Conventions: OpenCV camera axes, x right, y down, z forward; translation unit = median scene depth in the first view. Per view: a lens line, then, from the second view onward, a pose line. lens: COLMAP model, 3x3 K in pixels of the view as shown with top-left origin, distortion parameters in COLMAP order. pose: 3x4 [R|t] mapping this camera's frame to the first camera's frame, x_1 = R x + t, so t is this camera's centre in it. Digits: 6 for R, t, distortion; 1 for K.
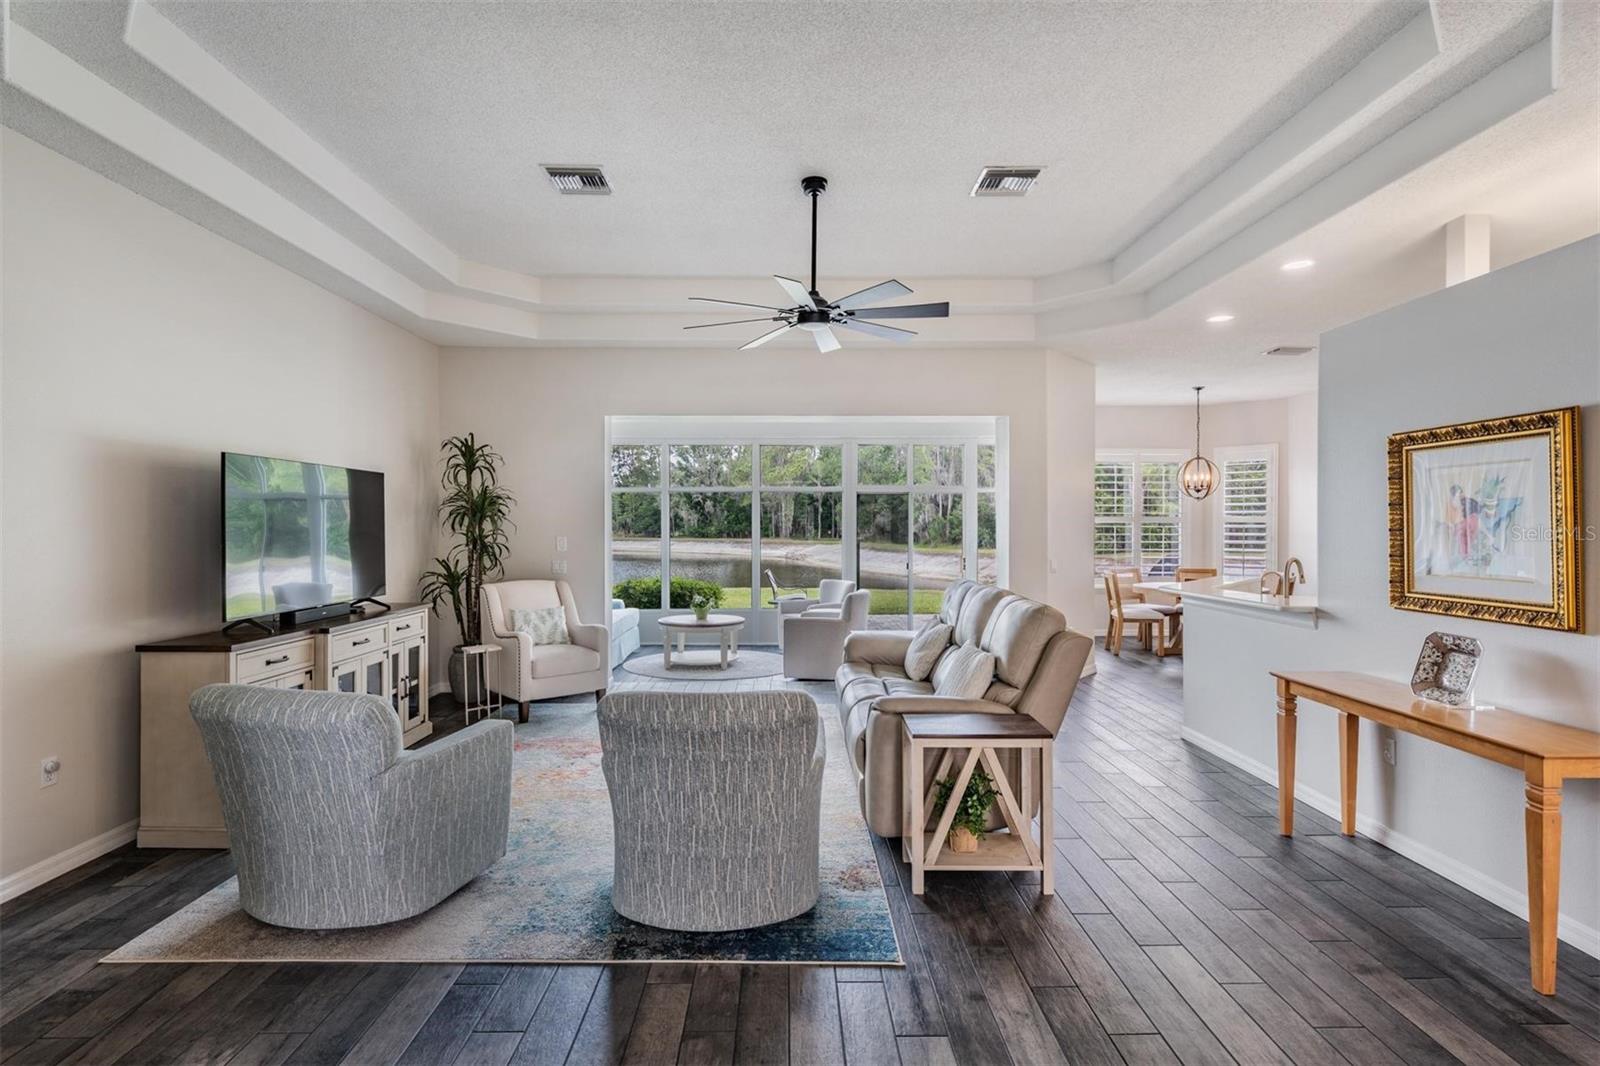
lens RADIAL K [[761.7, 0, 805.1], [0, 761.7, 528.3], [0, 0, 1]] dist [0.002614, 0.000166]
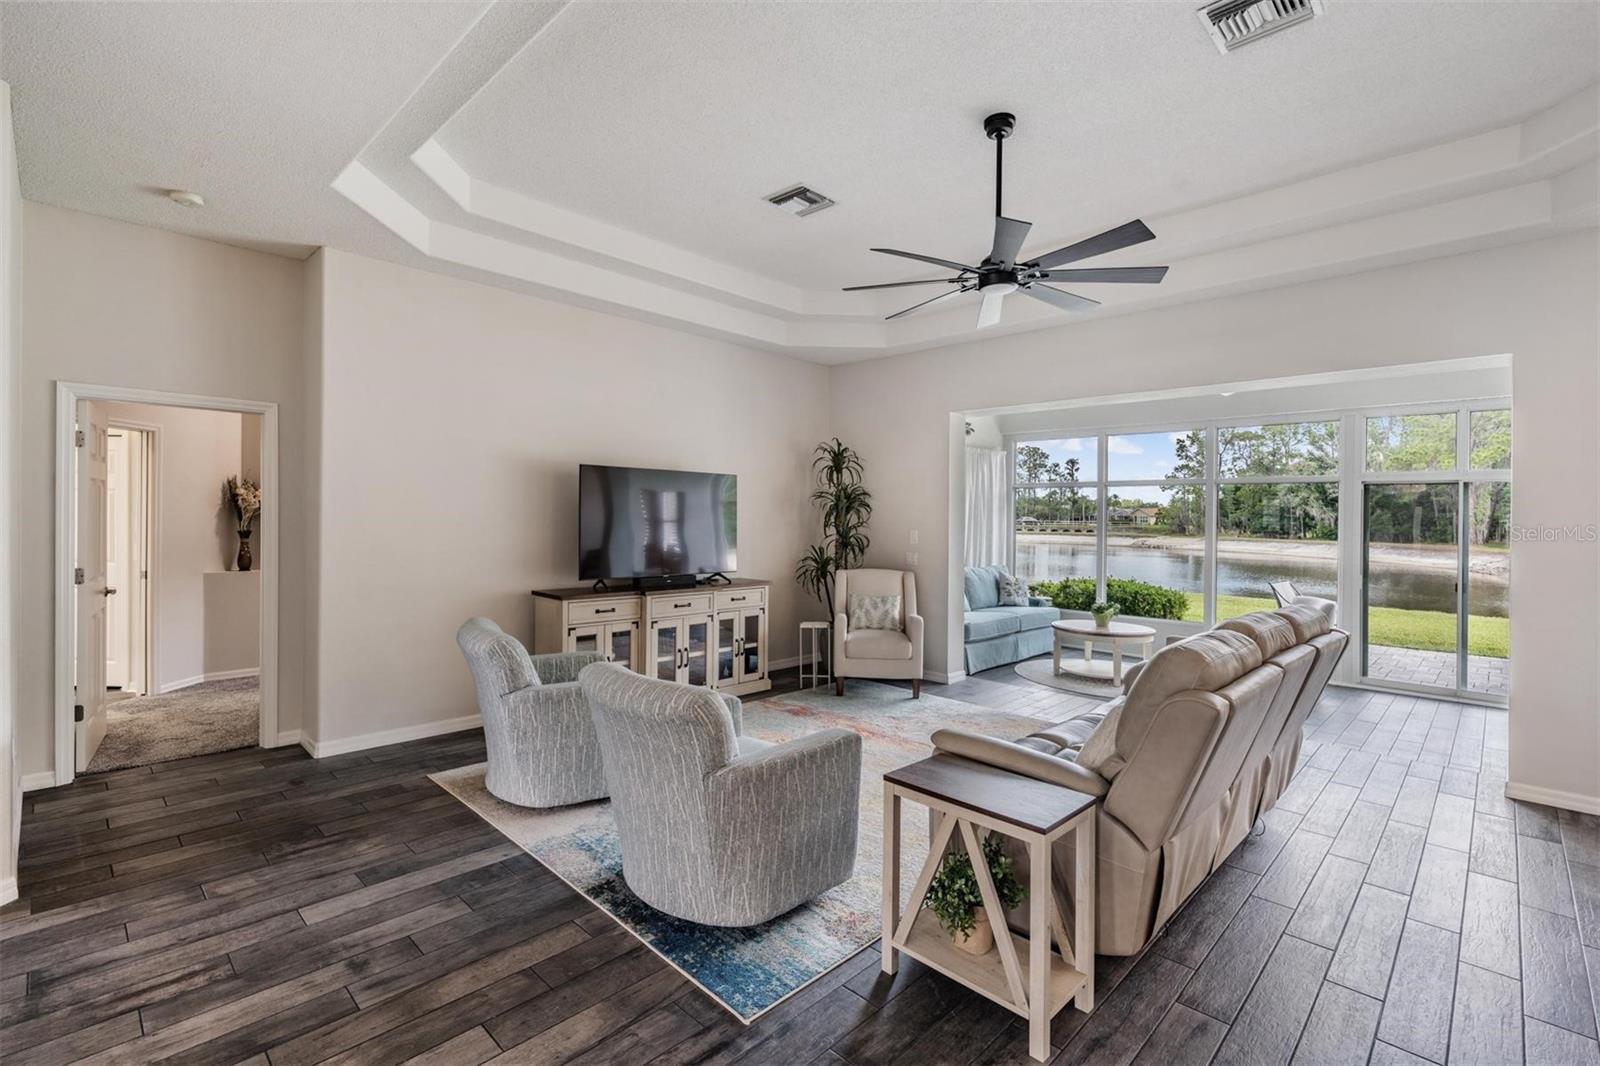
lens RADIAL K [[729.1, 0, 797.4], [0, 729.1, 521.4], [0, 0, 1]] dist [0.003285, -0.000605]
pose [[0.701049, 0.015377, -0.712947, 0.436440], [-0.018572, 0.999822, 0.003302, -0.002156], [0.712871, 0.010926, 0.701210, 0.262267]]
